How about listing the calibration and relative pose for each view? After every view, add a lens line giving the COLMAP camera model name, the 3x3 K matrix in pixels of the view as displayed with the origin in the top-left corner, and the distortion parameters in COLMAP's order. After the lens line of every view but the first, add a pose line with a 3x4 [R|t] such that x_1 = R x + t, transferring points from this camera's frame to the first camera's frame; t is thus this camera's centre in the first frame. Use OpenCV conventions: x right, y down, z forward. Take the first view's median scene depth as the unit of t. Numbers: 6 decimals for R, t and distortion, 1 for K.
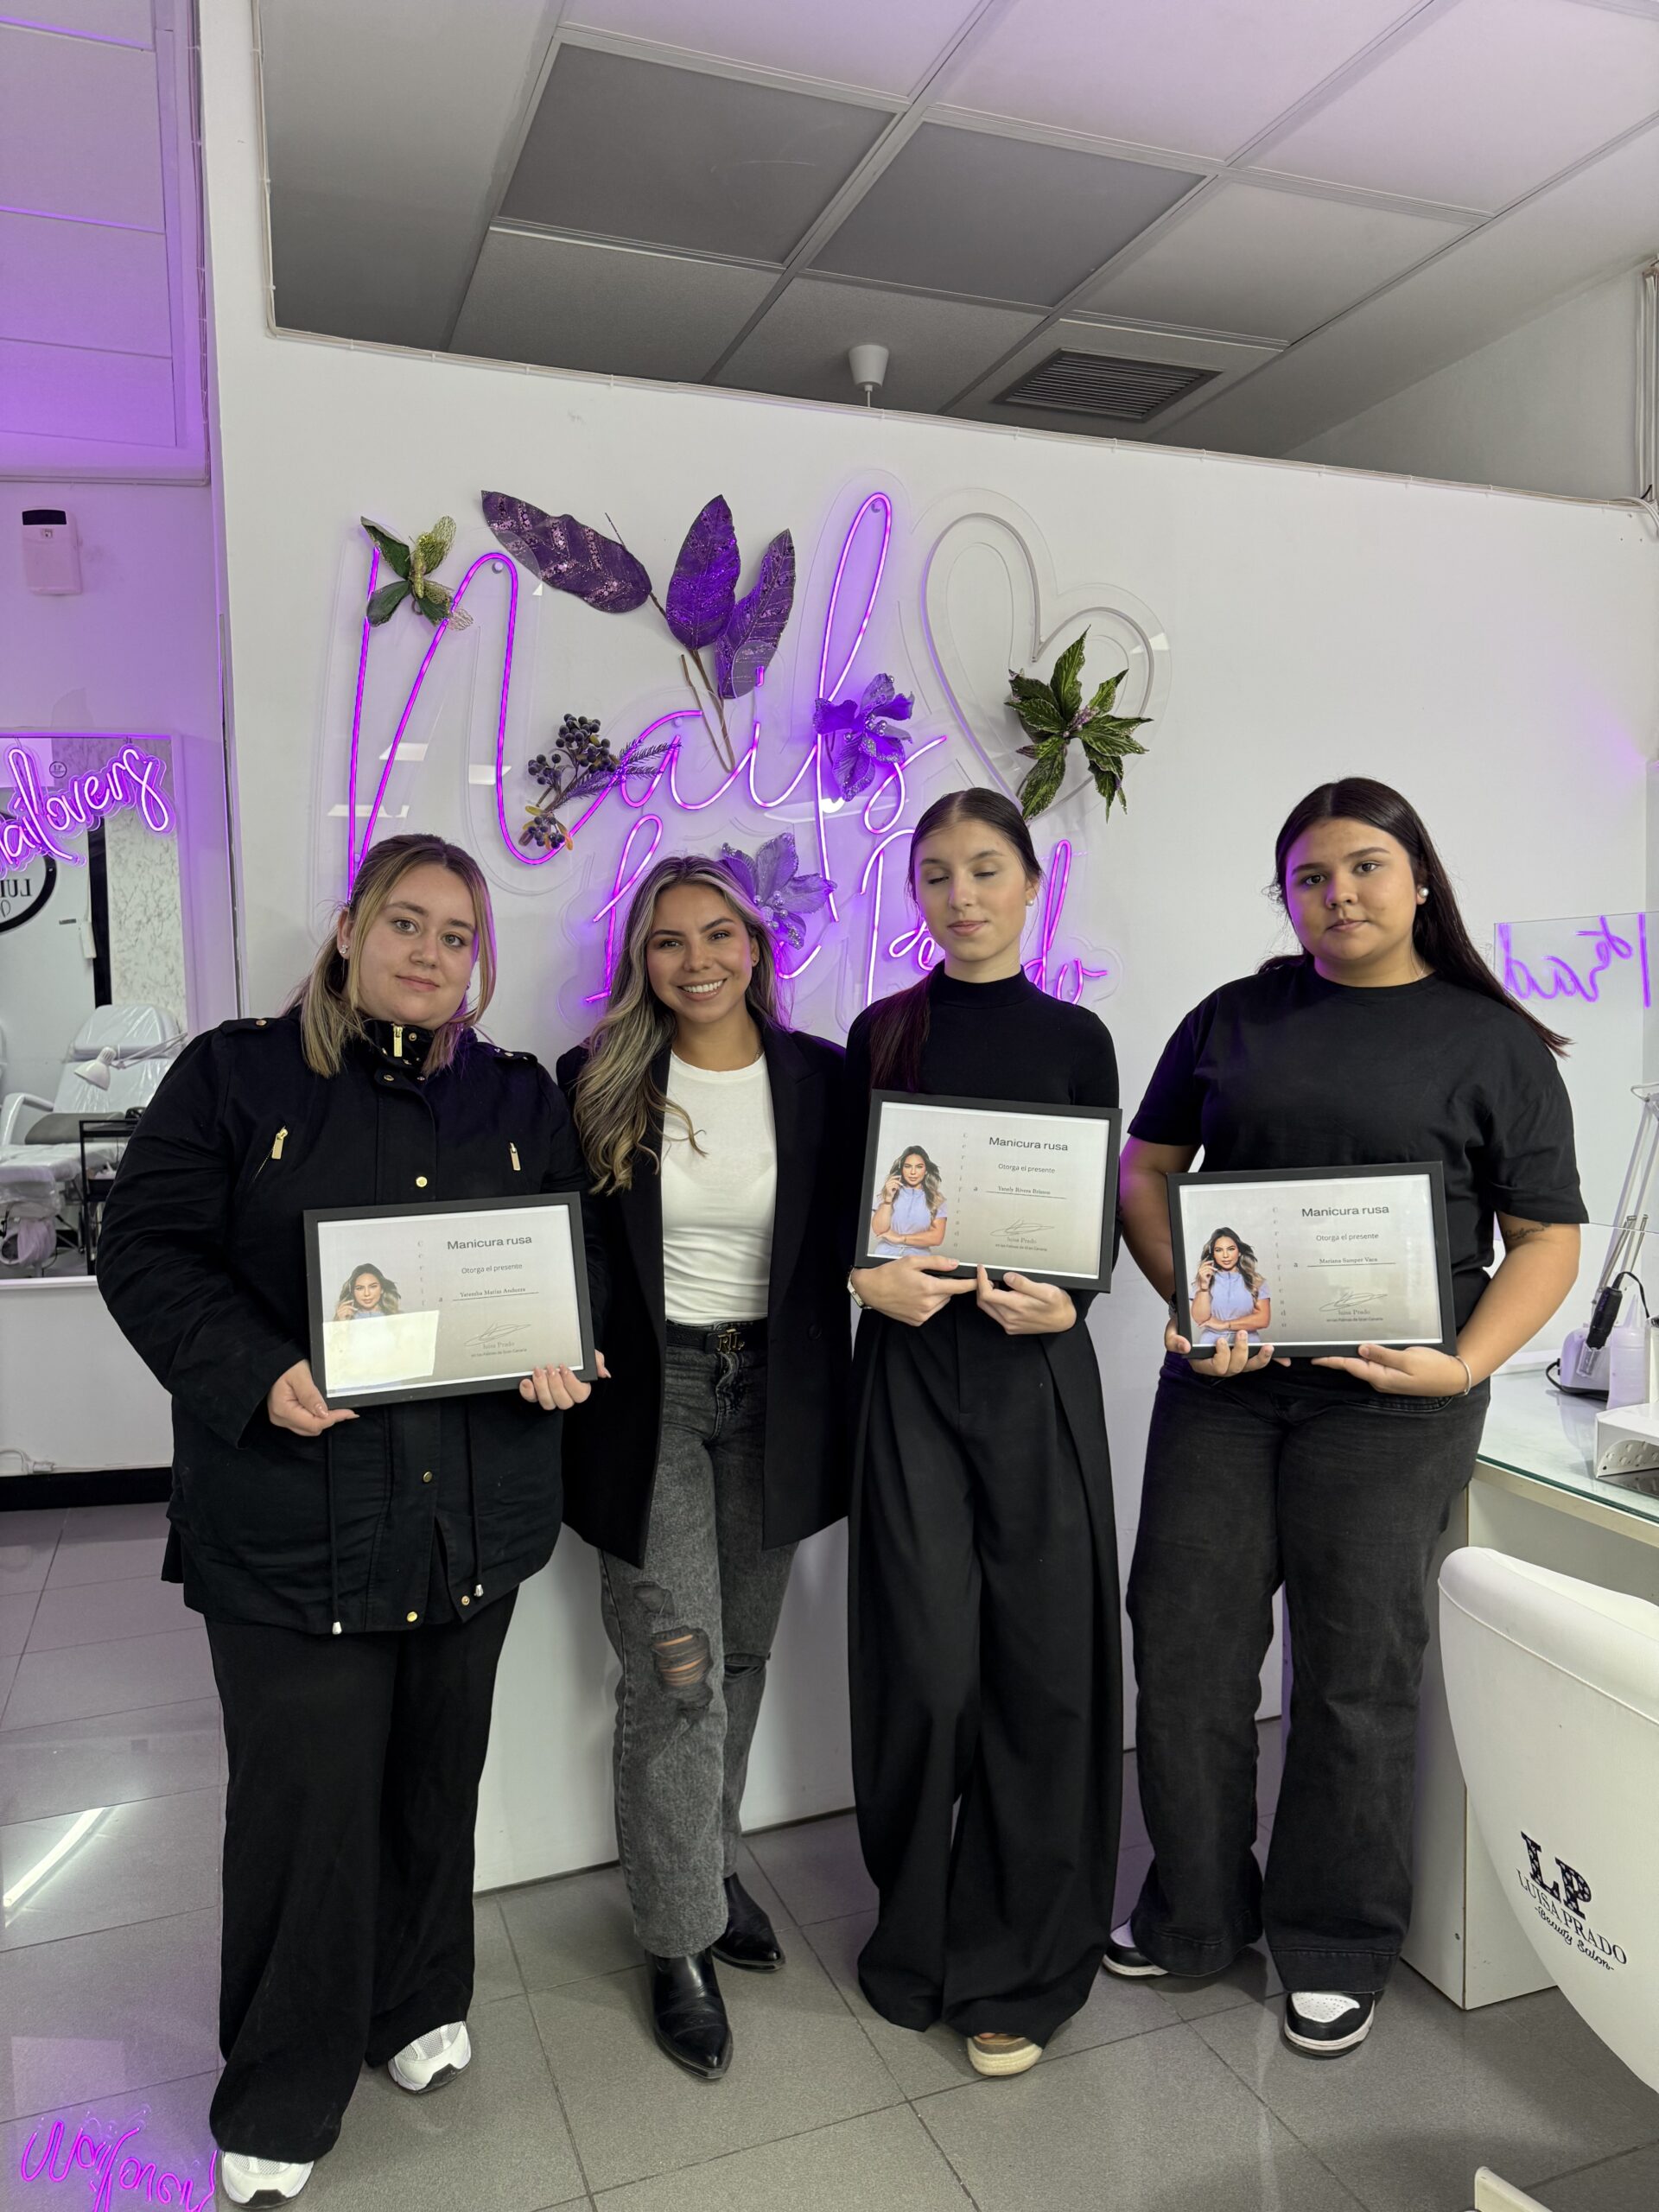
lens RADIAL K [[1610.4, 0, 821.3], [0, 1610.4, 1108.7], [0, 0, 1]] dist [0.031374, -0.047710]
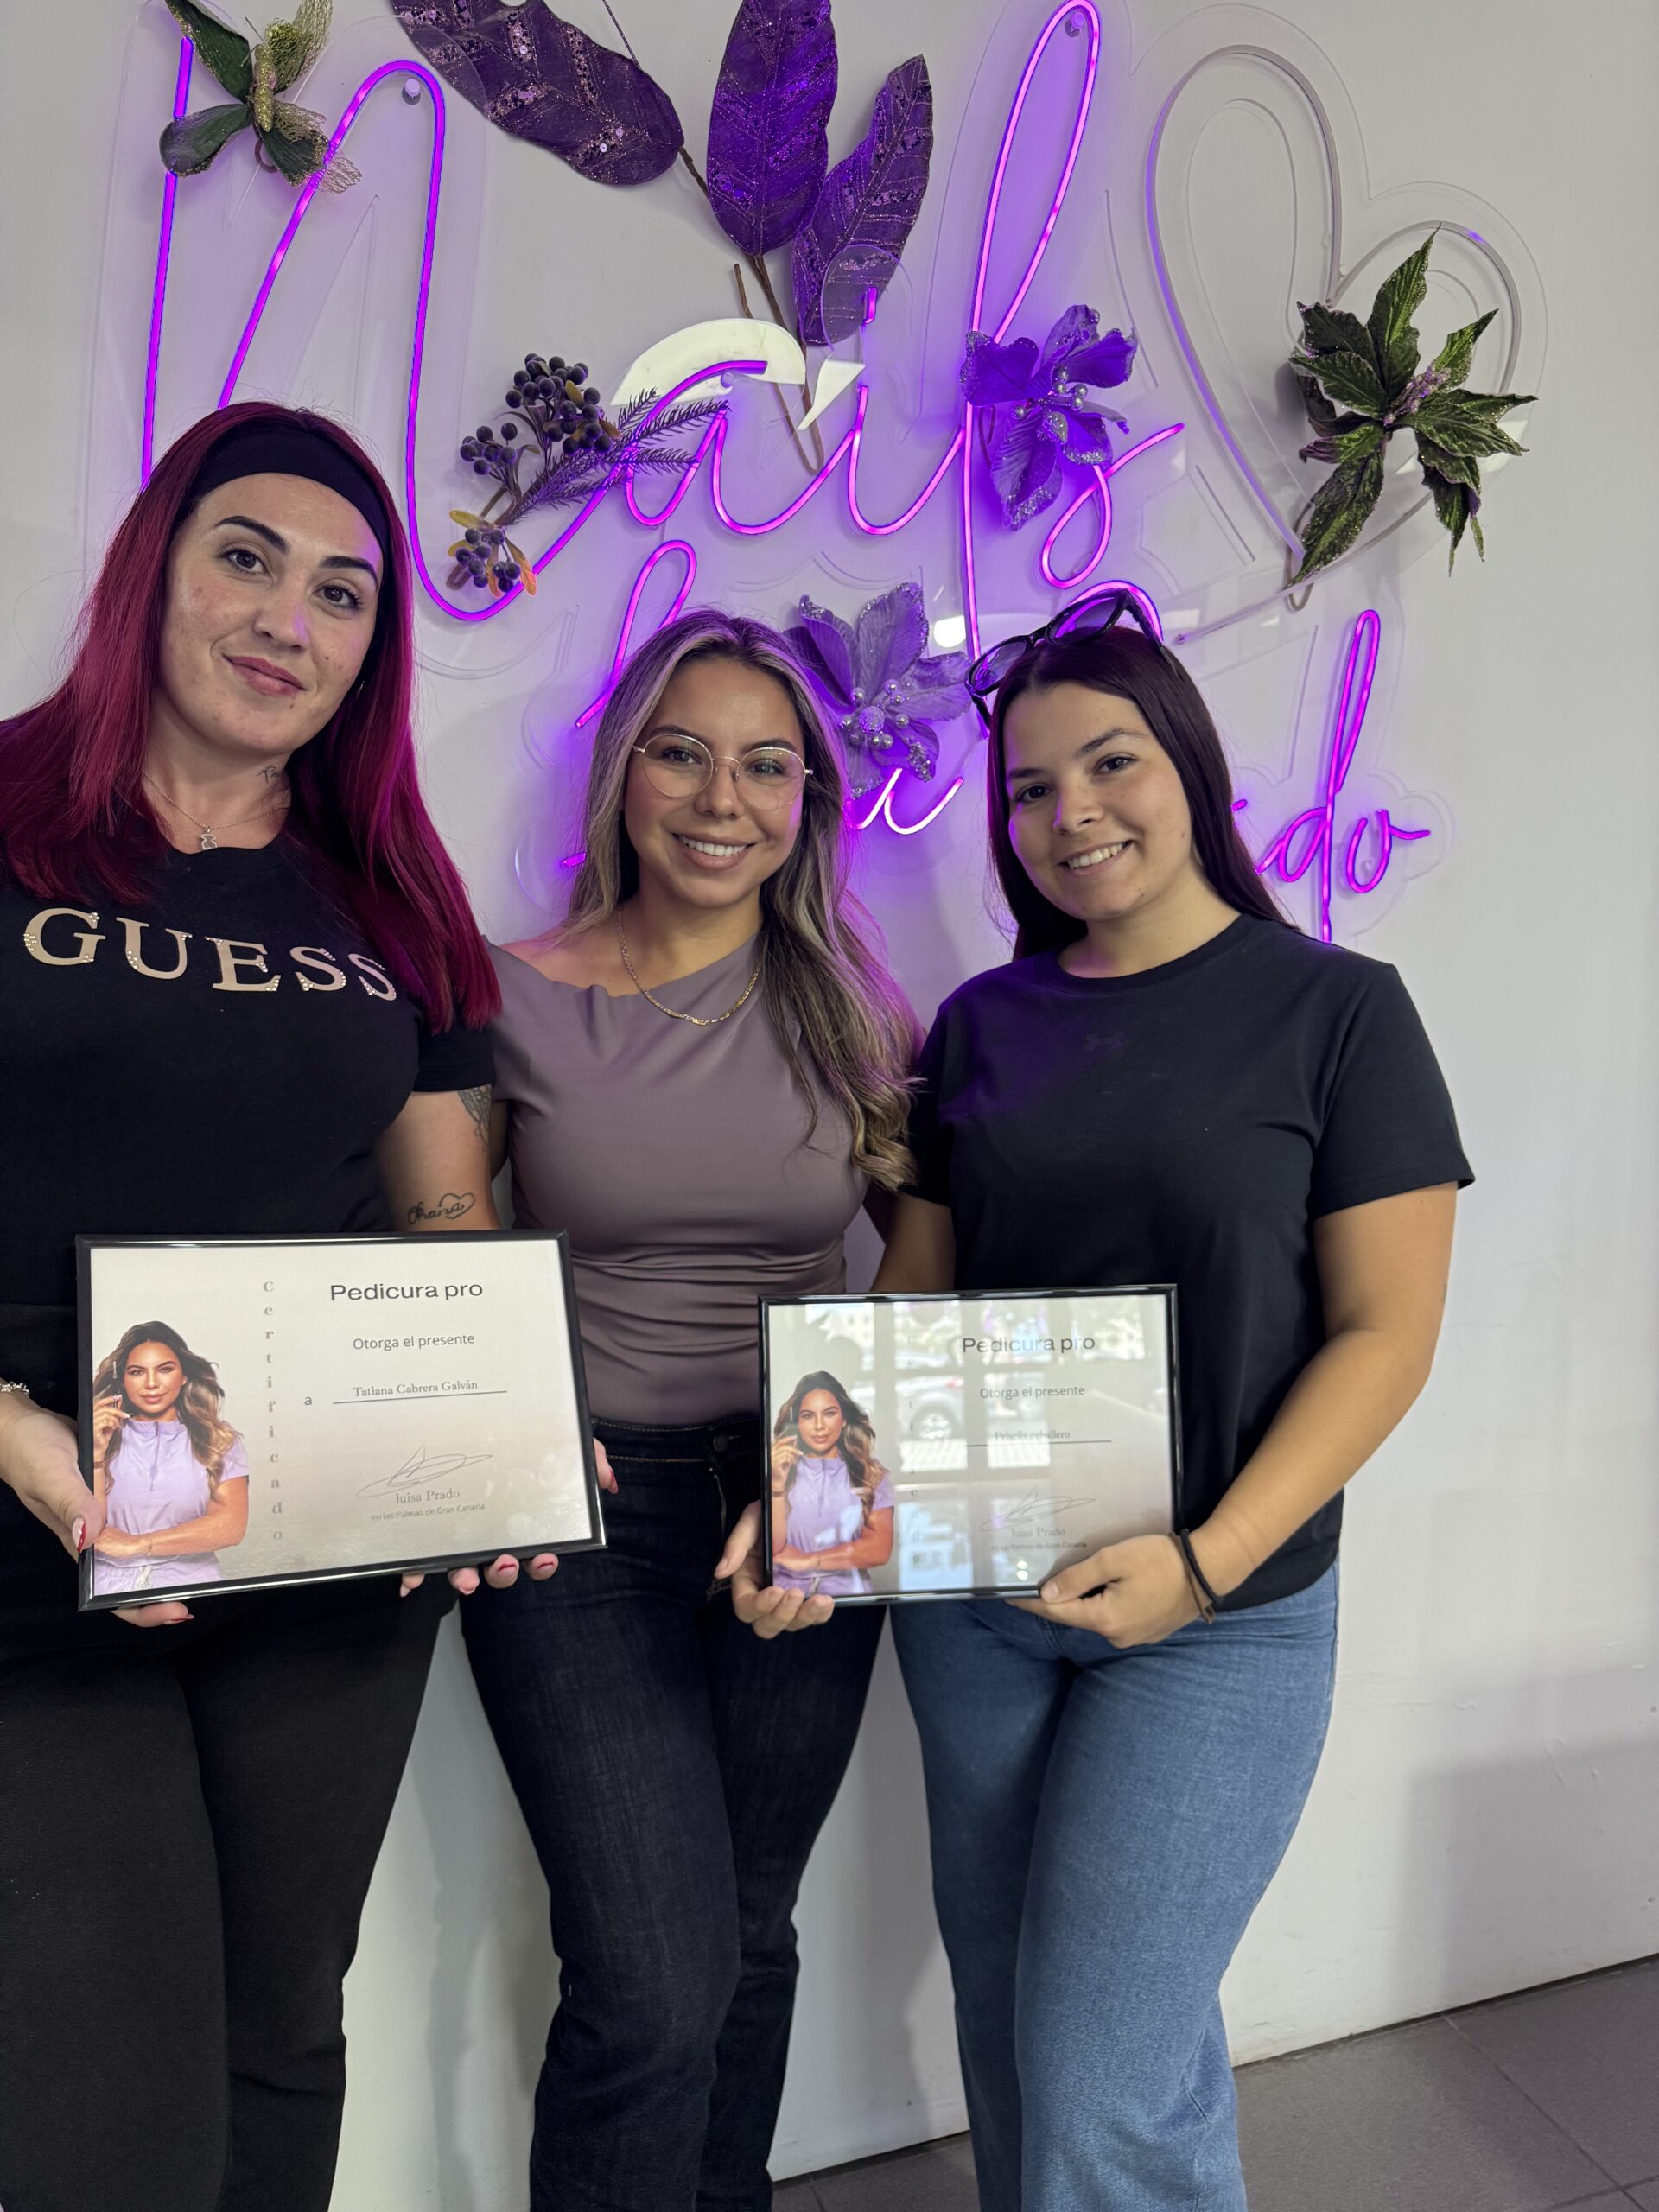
lens RADIAL K [[1610.4, 0, 817.5], [0, 1610.4, 1089.5], [0, 0, 1]] dist [0.031374, -0.047710]
pose [[0.997675, 0.018821, -0.065506, -0.013167], [-0.016135, 0.999017, 0.041297, -0.009753], [0.066219, -0.040144, 0.996997, 0.405040]]
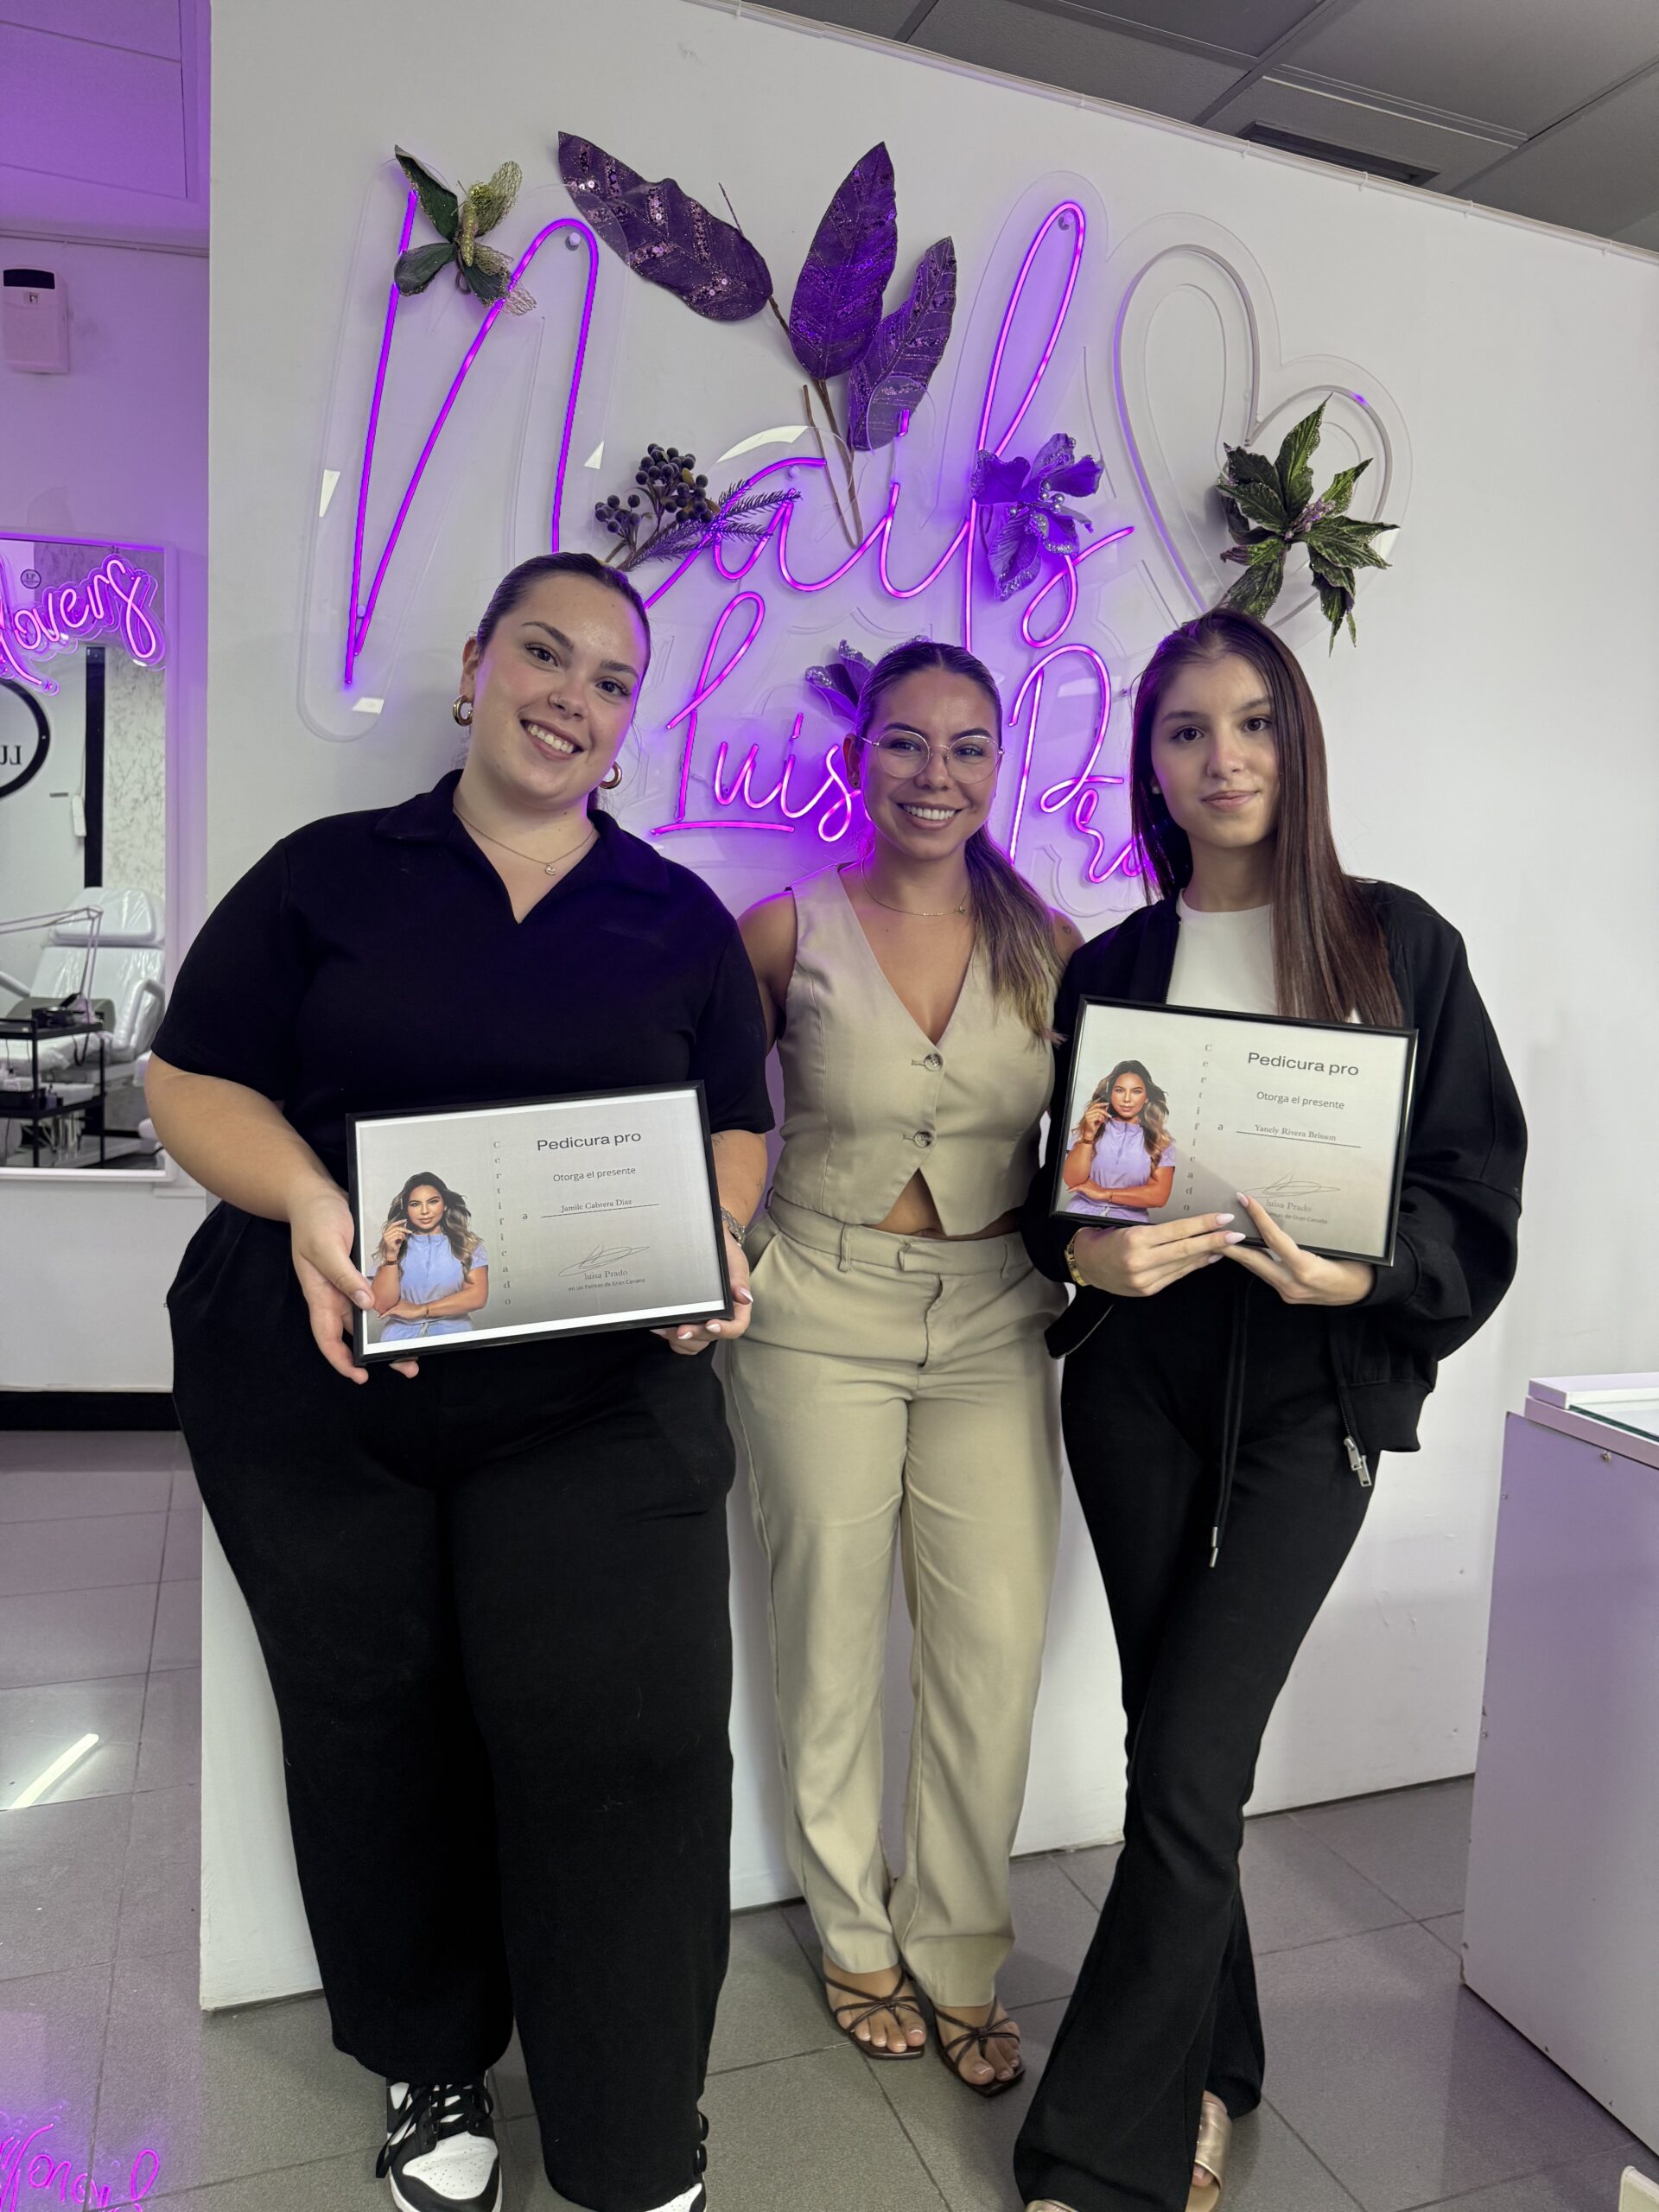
lens RADIAL K [[1610.4, 0, 818.1], [0, 1610.4, 1091.0], [0, 0, 1]] dist [0.031374, -0.047710]
pose [[0.997884, 0.064888, -0.004243, -0.054478], [-0.064823, 0.997798, 0.014016, 0.038395], [0.005143, -0.013712, 0.999893, 0.230697]]
